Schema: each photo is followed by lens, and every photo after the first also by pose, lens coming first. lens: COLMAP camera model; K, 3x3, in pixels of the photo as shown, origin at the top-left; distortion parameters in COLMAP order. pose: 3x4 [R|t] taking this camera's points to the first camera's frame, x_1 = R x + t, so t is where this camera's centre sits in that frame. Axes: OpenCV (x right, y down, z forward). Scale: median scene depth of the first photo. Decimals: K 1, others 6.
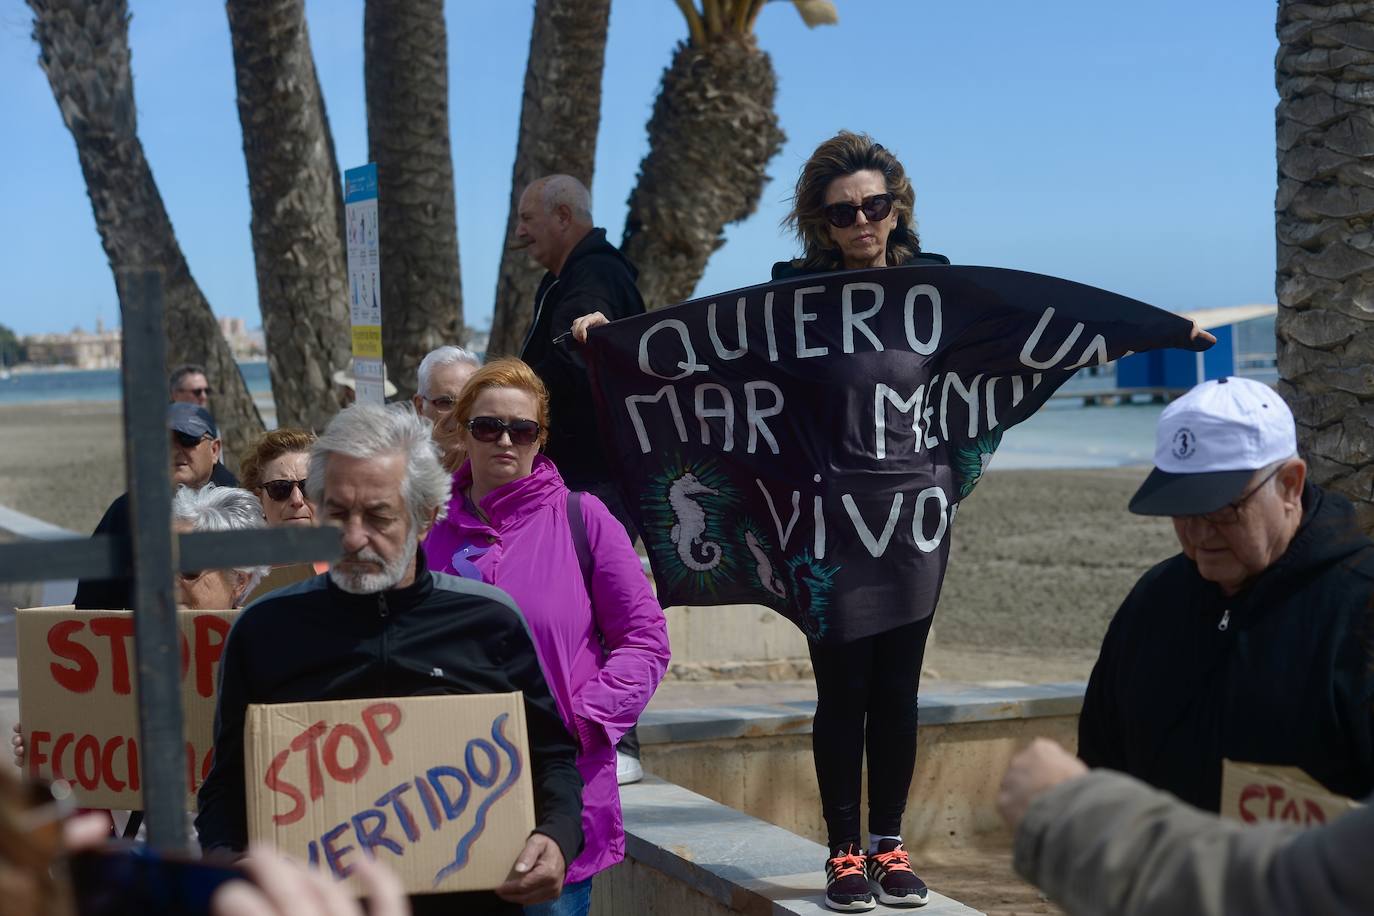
lens RADIAL K [[2862.0, 0, 687.0], [0, 2862.0, 458.0], [0, 0, 1]] dist [-0.072192, -0.387110]
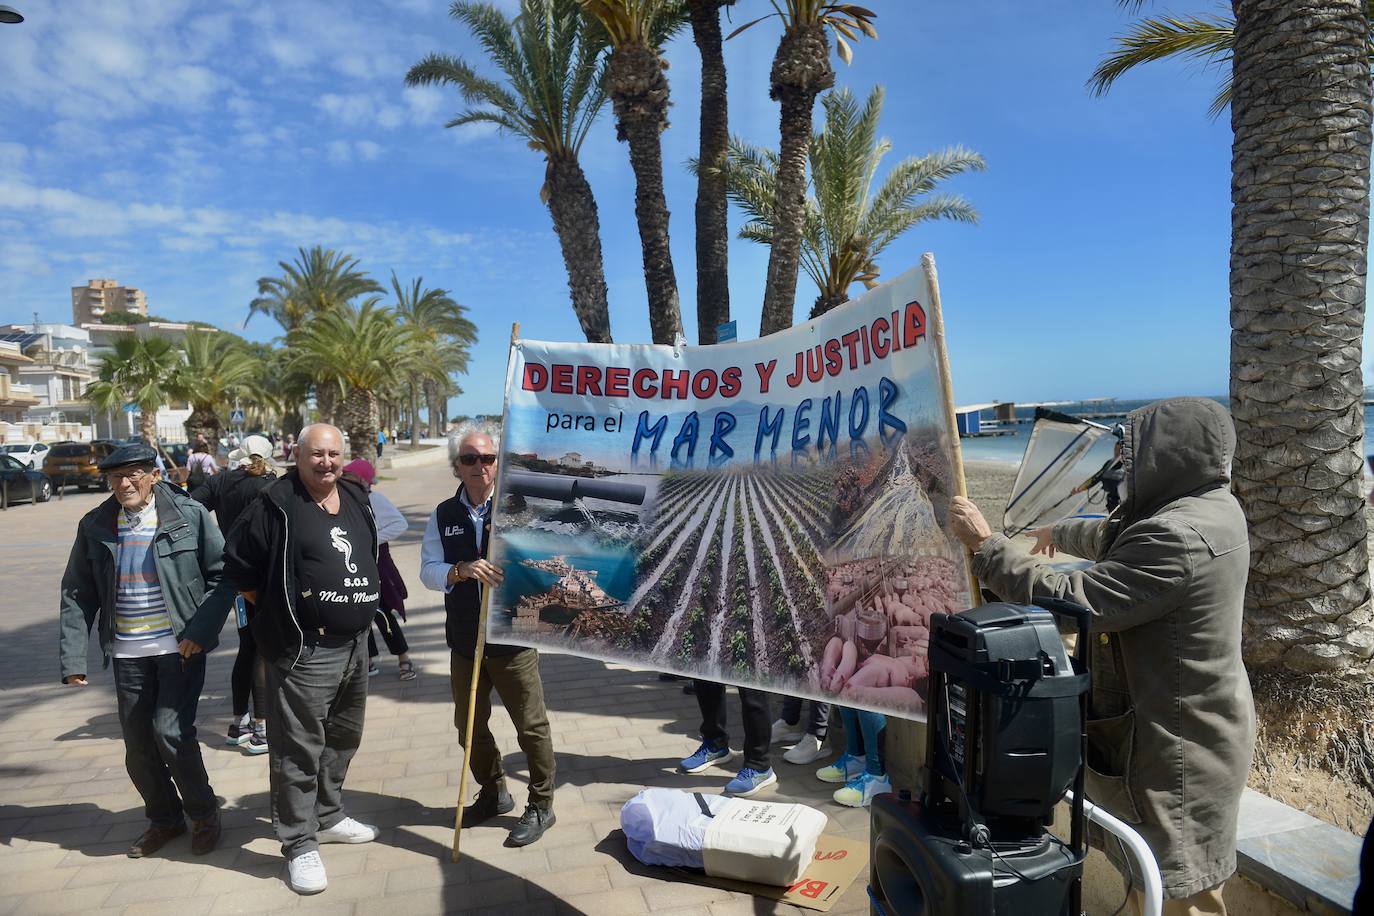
lens RADIAL K [[918.3, 0, 687.0], [0, 918.3, 458.0], [0, 0, 1]] dist [-0.000990, 0.000787]
pose [[0.995192, 0.001151, -0.097940, -0.091053], [-0.000971, 0.999998, 0.001886, -0.003785], [0.097942, -0.001782, 0.995191, 0.377984]]
